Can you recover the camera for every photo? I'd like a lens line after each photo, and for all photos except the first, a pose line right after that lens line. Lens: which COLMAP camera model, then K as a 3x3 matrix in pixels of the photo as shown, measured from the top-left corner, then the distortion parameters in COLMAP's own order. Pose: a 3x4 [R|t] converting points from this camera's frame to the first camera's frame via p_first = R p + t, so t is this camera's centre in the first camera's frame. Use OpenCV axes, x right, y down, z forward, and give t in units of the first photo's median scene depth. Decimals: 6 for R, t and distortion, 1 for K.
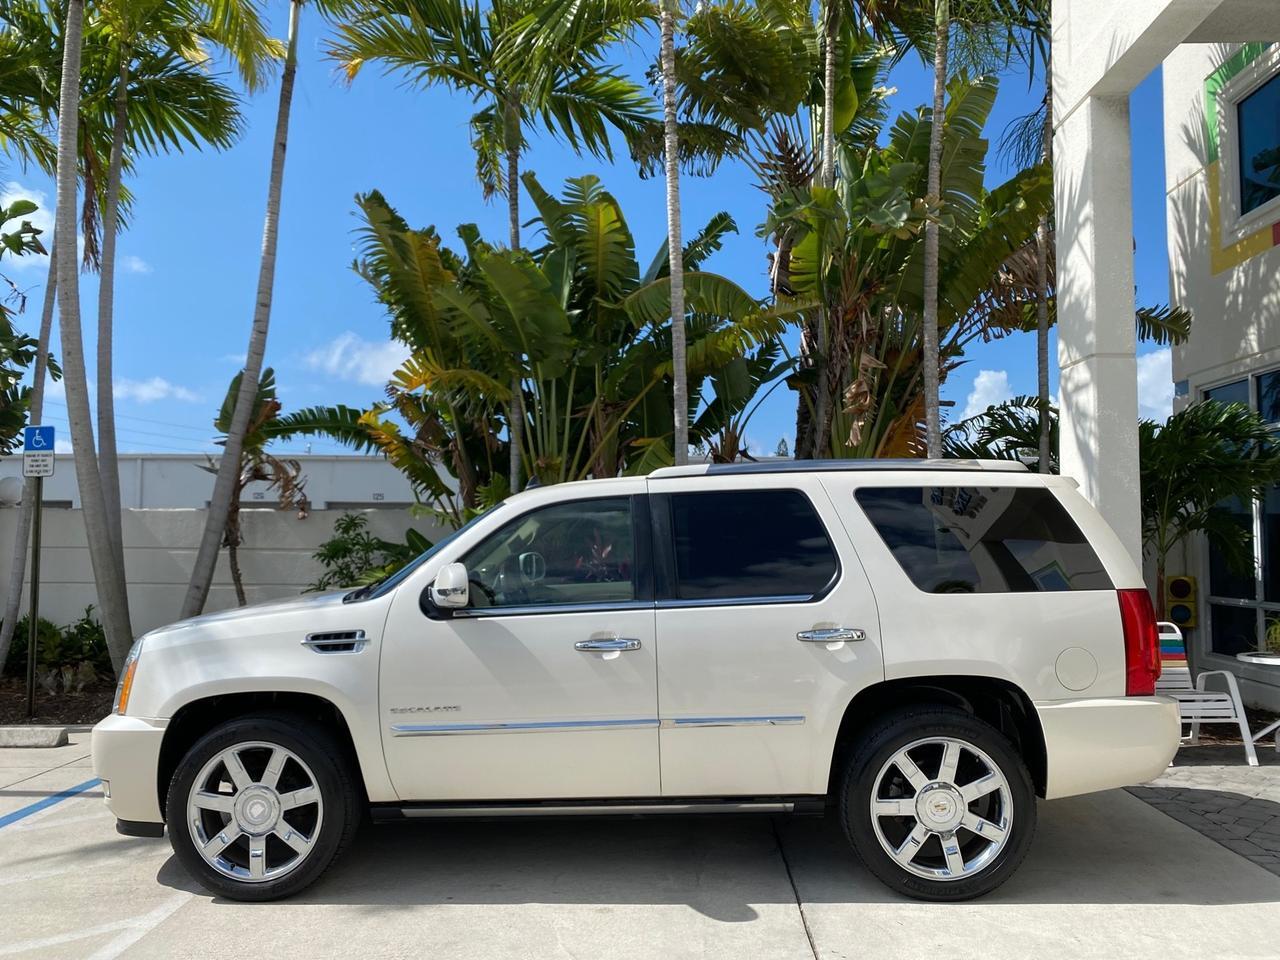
lens RADIAL K [[984.1, 0, 640.9], [0, 984.1, 478.1], [0, 0, 1]] dist [0.022104, -0.020029]
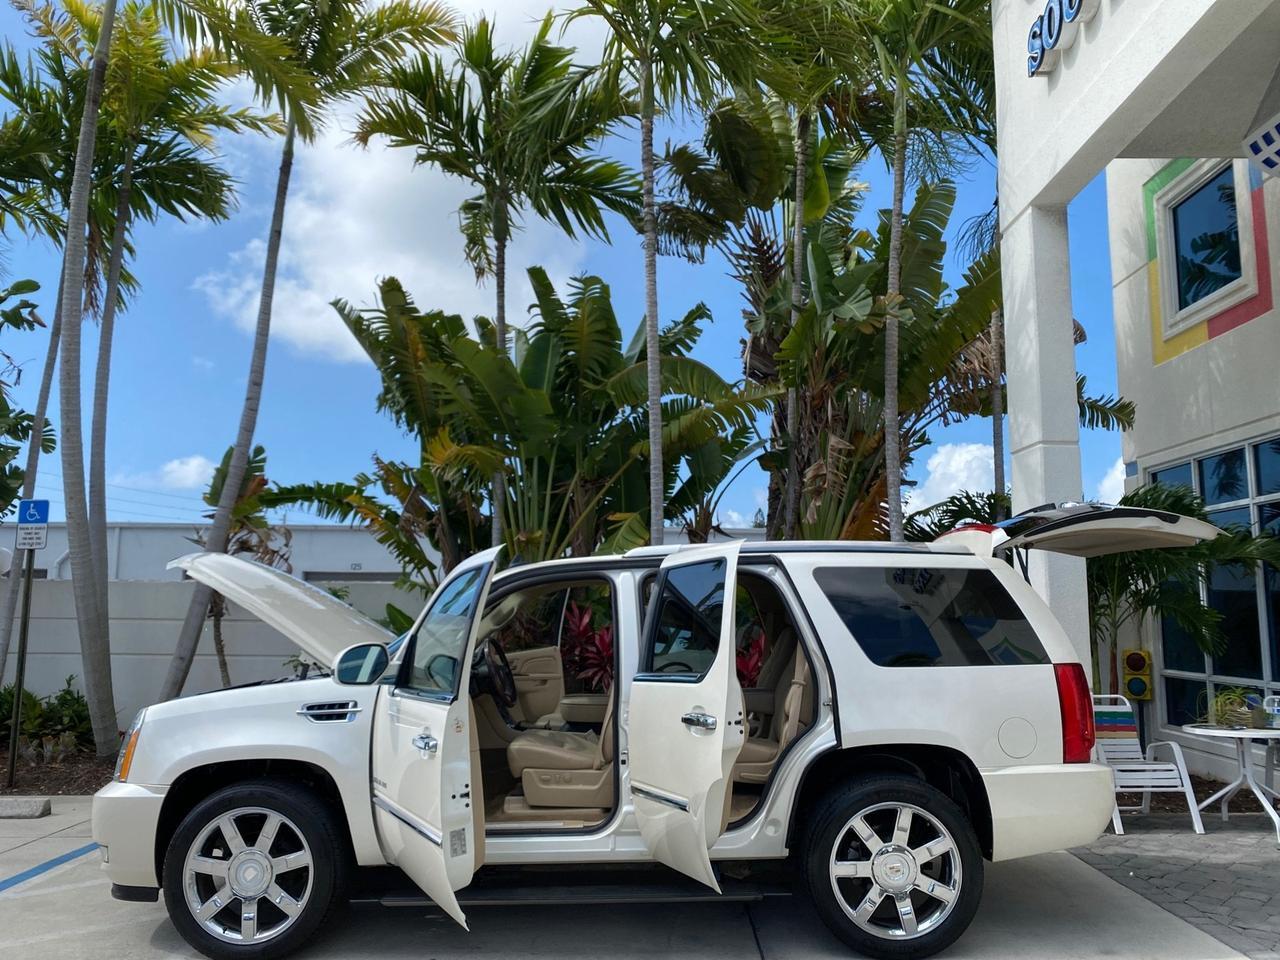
lens RADIAL K [[984.1, 0, 643.7], [0, 984.1, 474.3], [0, 0, 1]] dist [0.022104, -0.020029]
pose [[0.999671, 0.007346, 0.024568, 0.000929], [-0.005516, 0.997262, -0.073748, -0.008203], [-0.025043, 0.073589, 0.996974, -0.057880]]
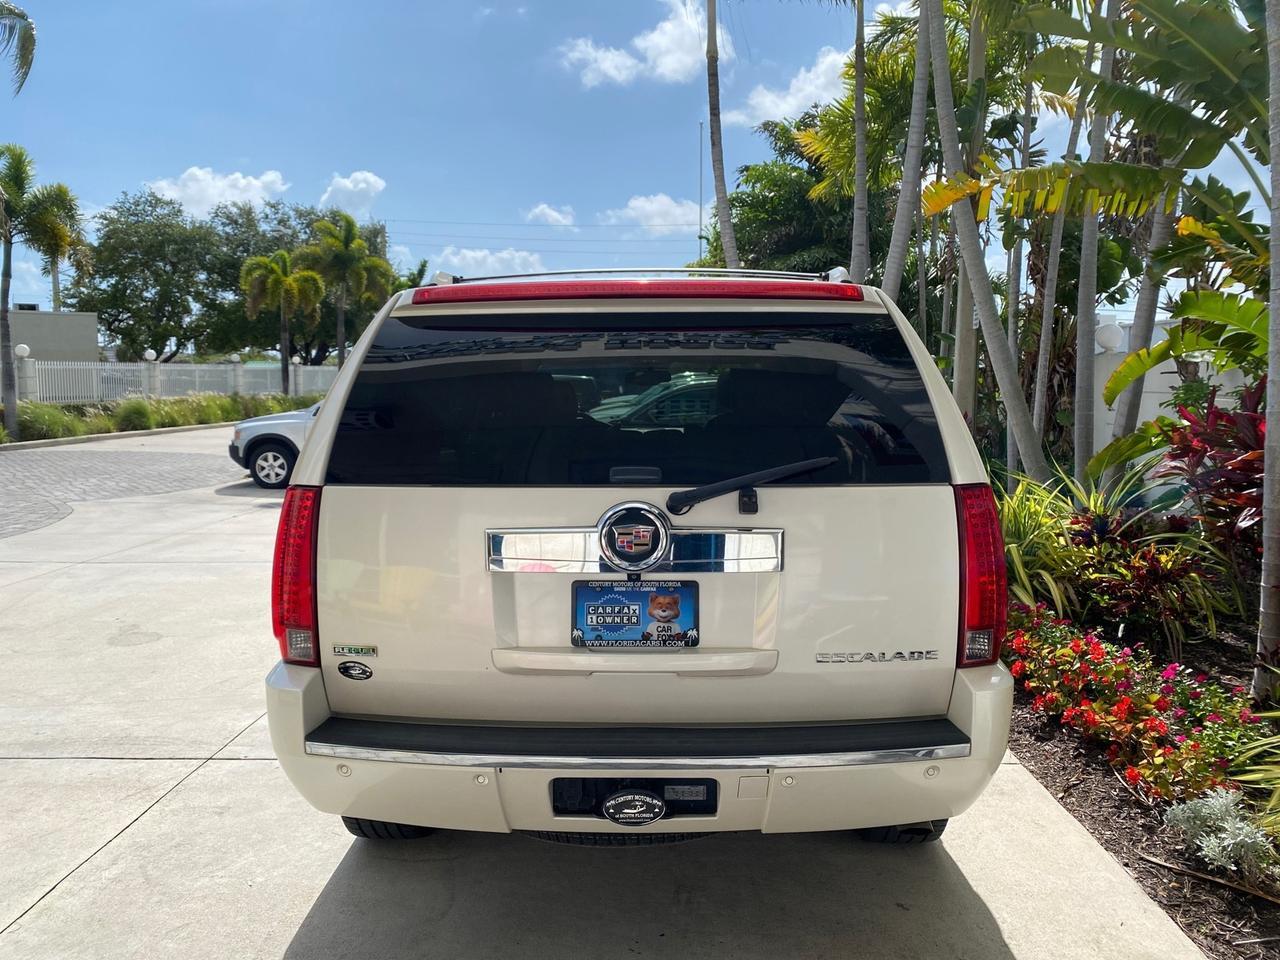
lens RADIAL K [[984.1, 0, 639.0], [0, 984.1, 471.4], [0, 0, 1]] dist [0.022104, -0.020029]
pose [[0.014678, 0.092272, -0.995626, 0.693162], [0.060718, 0.993813, 0.092999, 0.040309], [0.998047, -0.061818, 0.008984, 0.763120]]
